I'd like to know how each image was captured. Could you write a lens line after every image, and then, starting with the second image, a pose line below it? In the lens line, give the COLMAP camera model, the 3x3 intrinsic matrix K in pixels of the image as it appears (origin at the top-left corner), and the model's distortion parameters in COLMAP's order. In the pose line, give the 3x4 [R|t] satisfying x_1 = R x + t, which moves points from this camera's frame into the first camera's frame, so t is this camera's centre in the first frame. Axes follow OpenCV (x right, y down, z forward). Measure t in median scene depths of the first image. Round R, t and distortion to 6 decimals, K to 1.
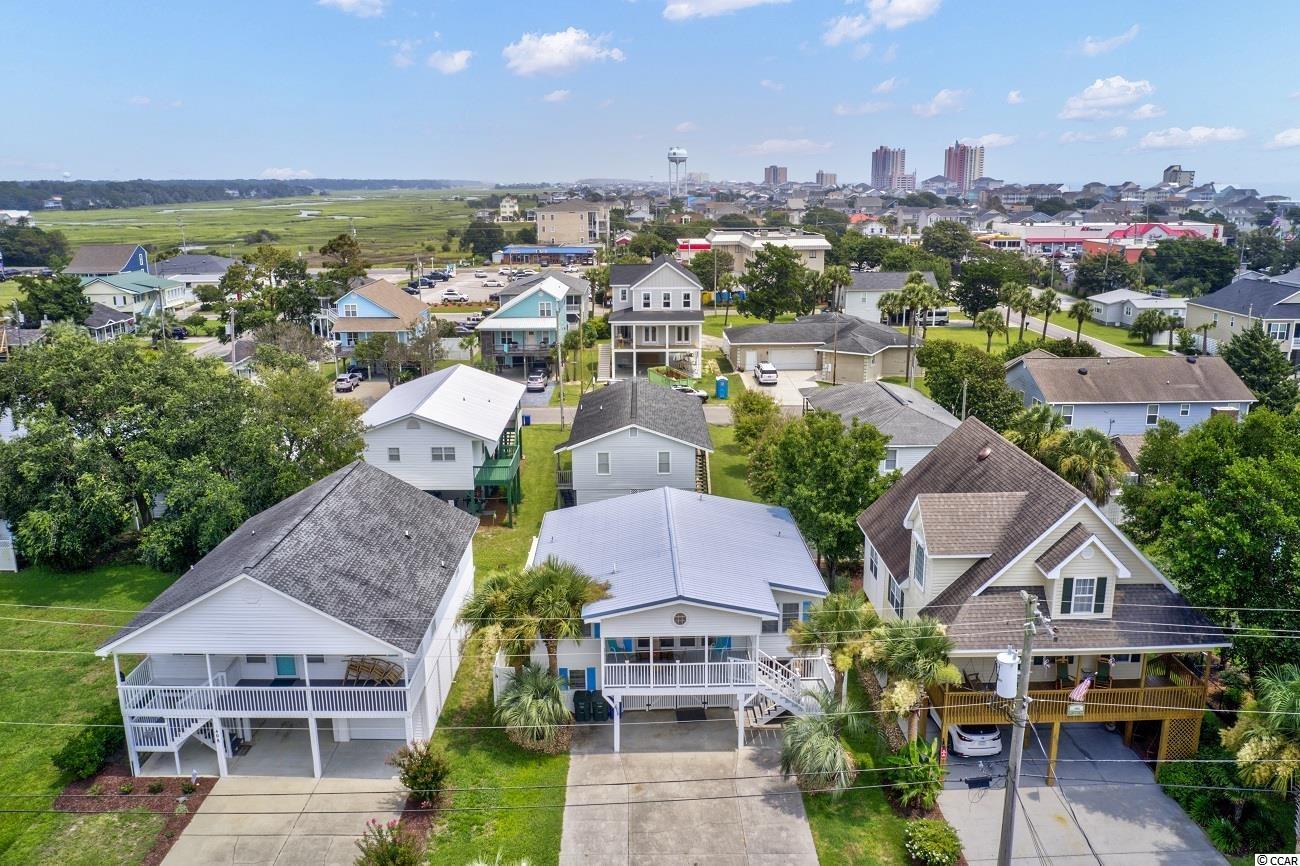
lens RADIAL K [[973.7, 0, 657.3], [0, 973.7, 384.6], [0, 0, 1]] dist [-0.038911, -0.002793]
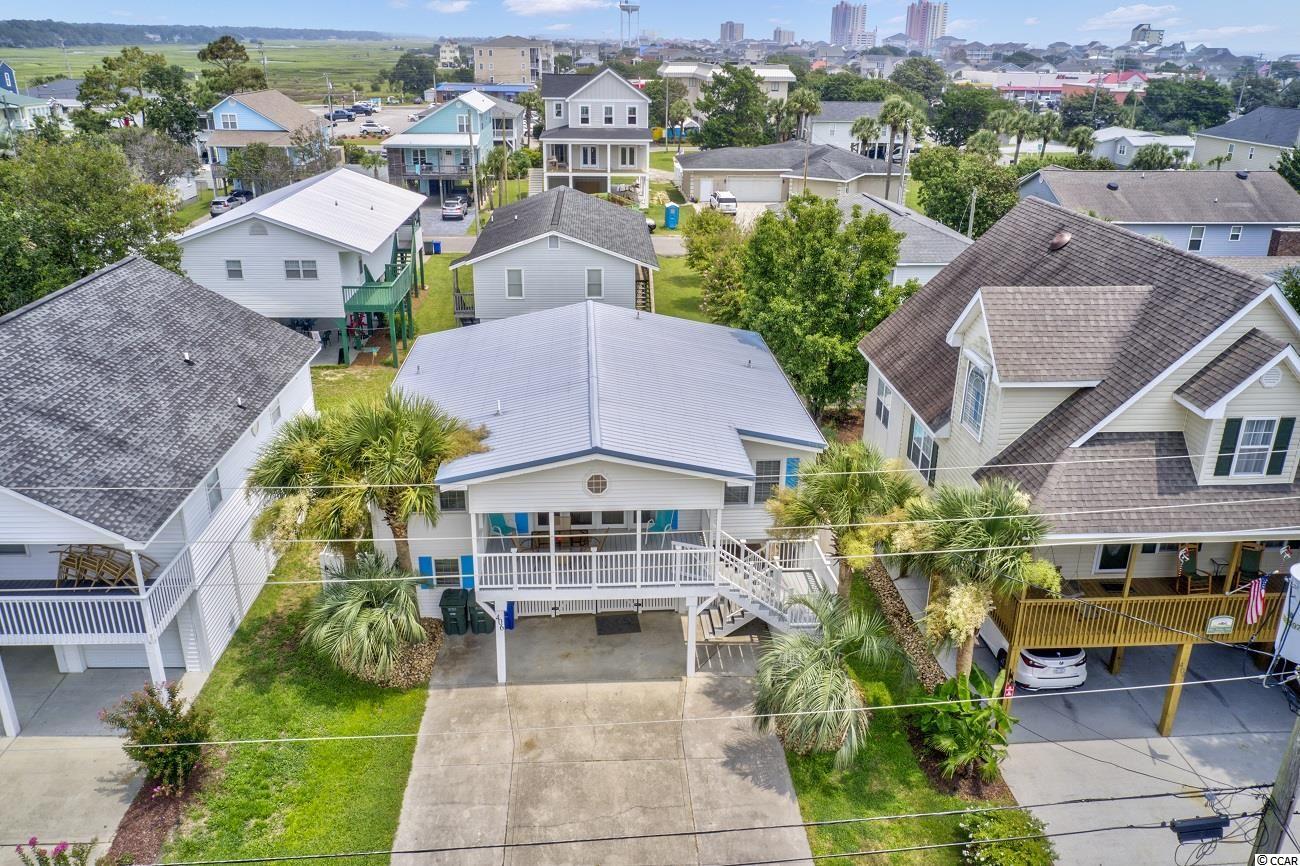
lens RADIAL K [[973.7, 0, 657.3], [0, 973.7, 384.6], [0, 0, 1]] dist [-0.038911, -0.002793]
pose [[0.998725, 0.002837, 0.050399, 0.025358], [-0.009706, 0.990583, 0.136568, 0.075812], [-0.049537, -0.136883, 0.989348, 0.319712]]
